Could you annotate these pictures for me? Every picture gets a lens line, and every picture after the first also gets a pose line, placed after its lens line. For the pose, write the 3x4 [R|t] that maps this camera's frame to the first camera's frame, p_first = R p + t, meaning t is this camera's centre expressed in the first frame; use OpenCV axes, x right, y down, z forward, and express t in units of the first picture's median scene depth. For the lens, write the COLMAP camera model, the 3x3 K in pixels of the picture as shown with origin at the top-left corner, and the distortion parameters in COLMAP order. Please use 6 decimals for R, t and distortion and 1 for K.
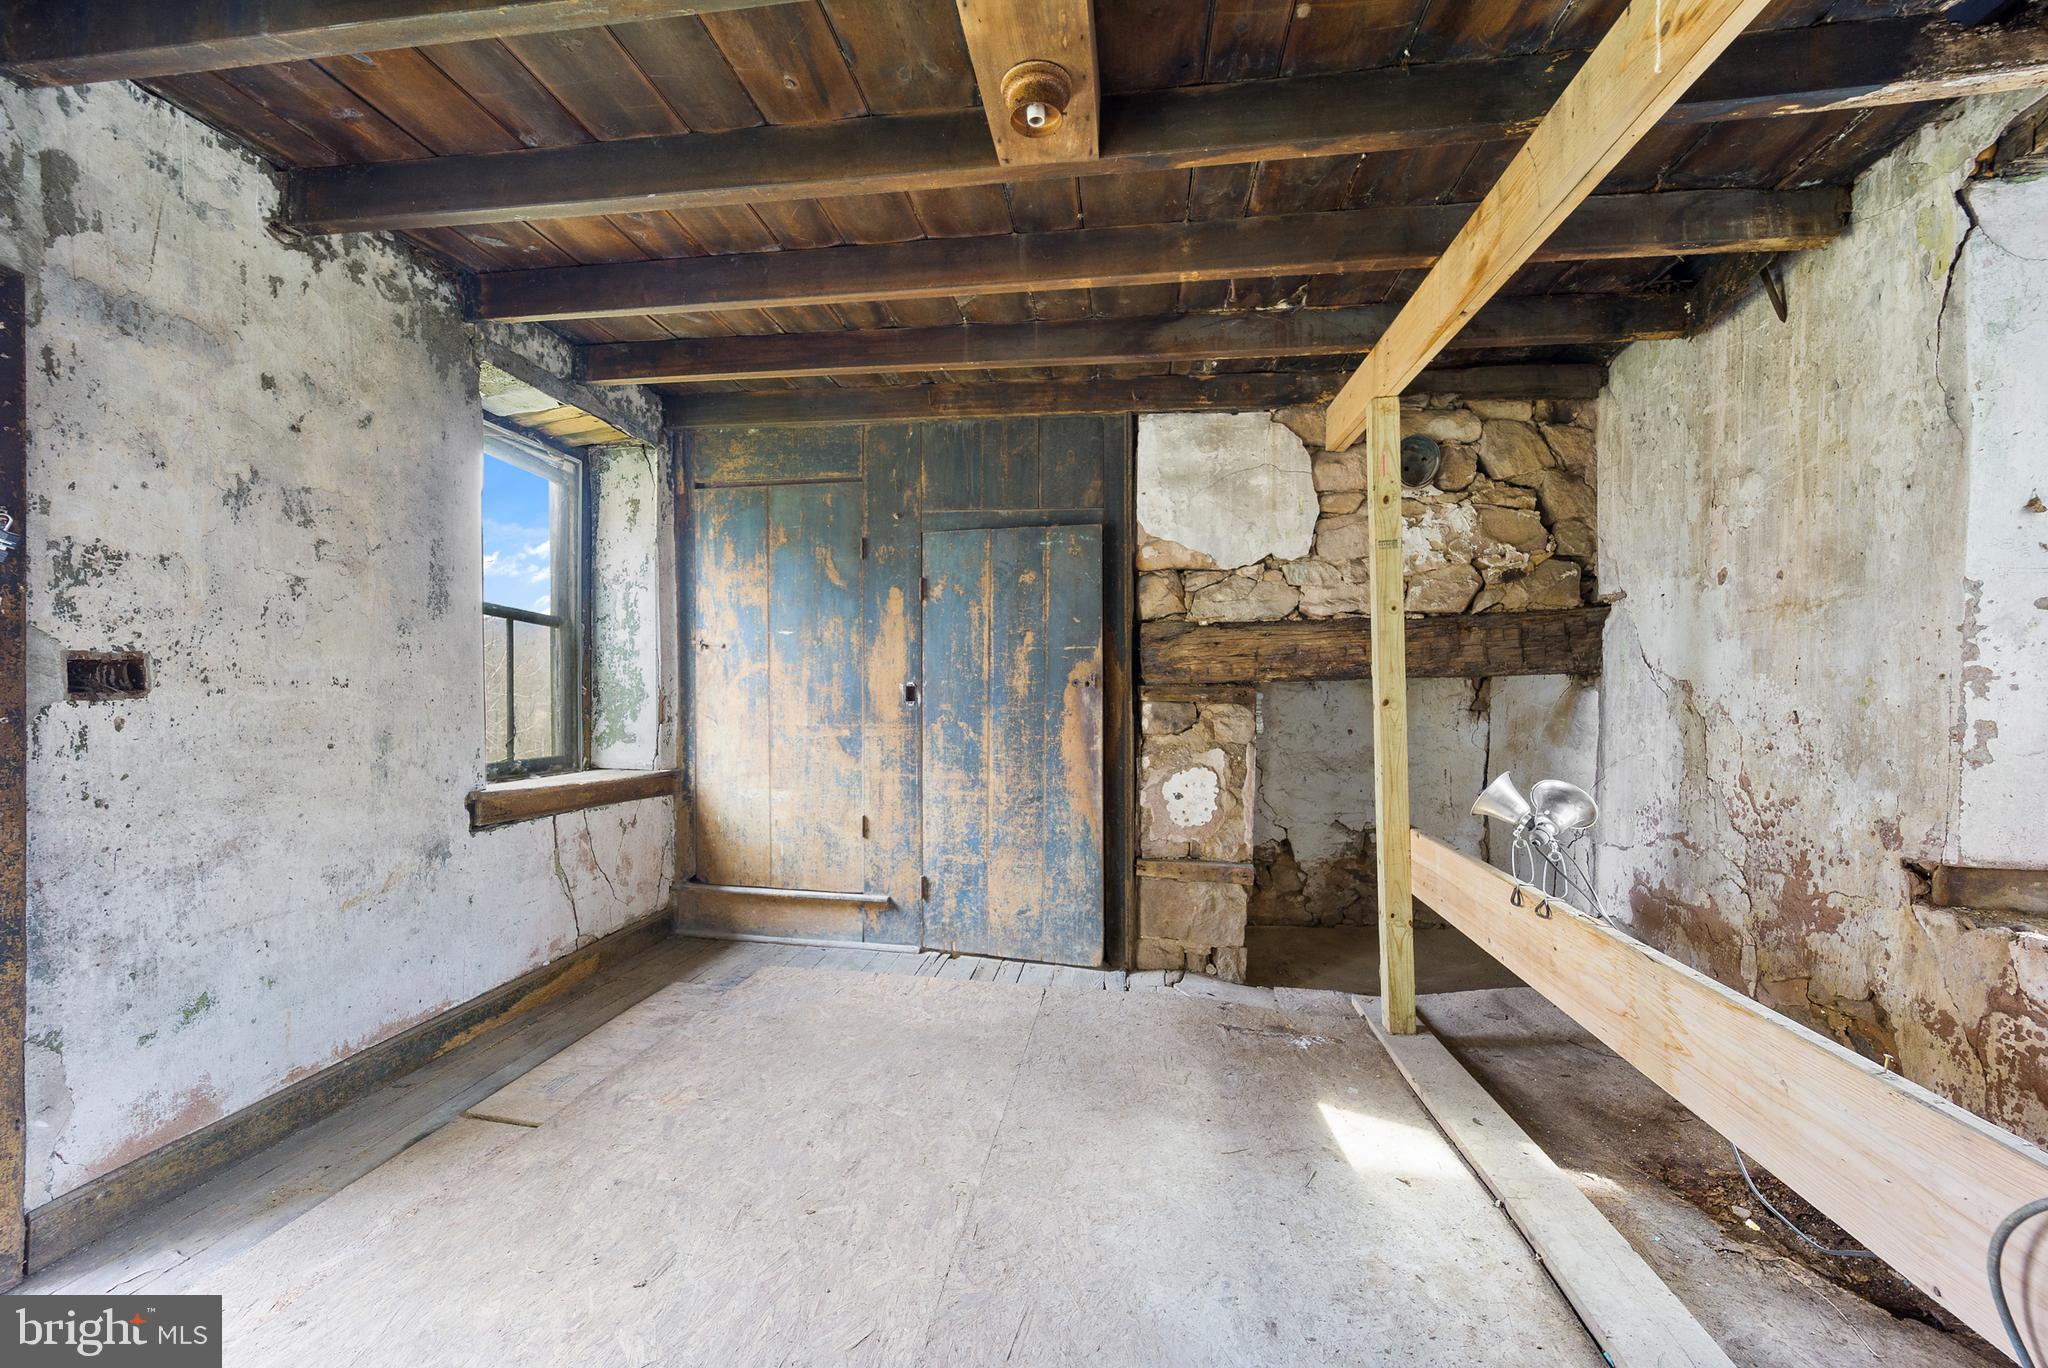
lens RADIAL K [[836.0, 0, 1019.8], [0, 836.0, 676.4], [0, 0, 1]] dist [0.001478, -0.000564]
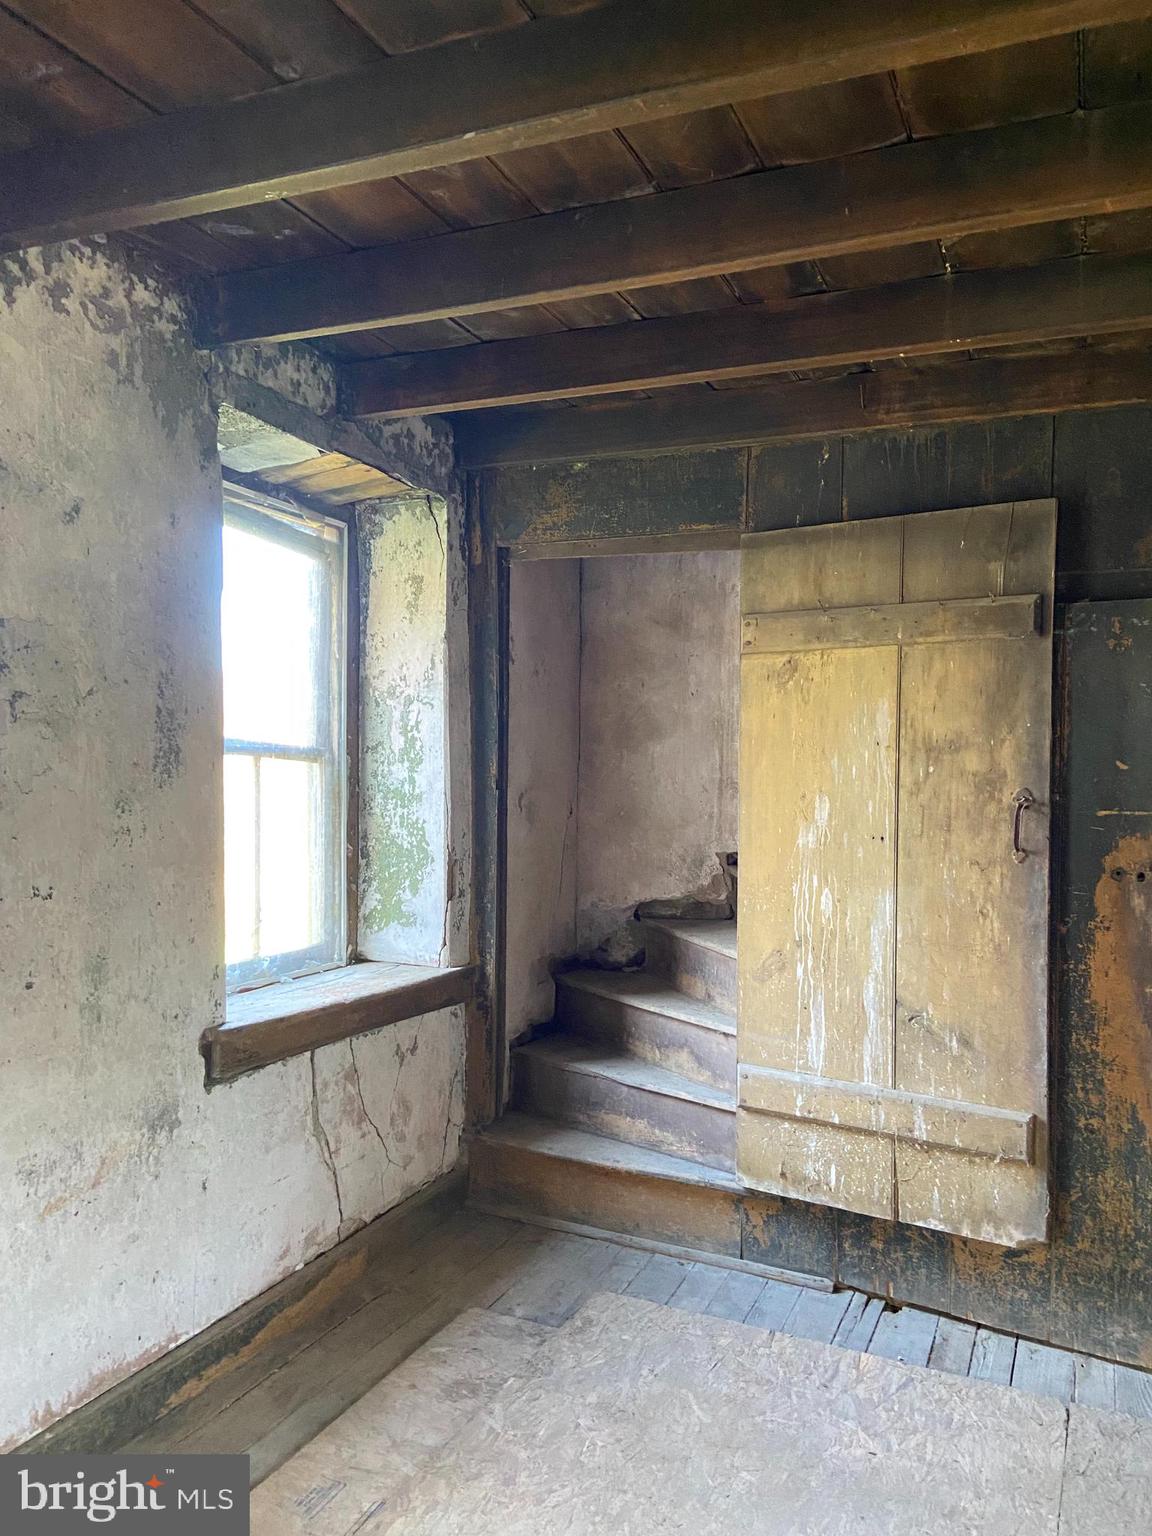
lens RADIAL K [[1152.4, 0, 576.0], [0, 1152.4, 768.0], [0, 0, 1]] dist [0.110419, -0.134341]
pose [[0.962799, 0.015032, -0.269801, -0.086819], [-0.008759, 0.999663, 0.024441, -0.093283], [0.270077, -0.021168, 0.962606, 0.130507]]
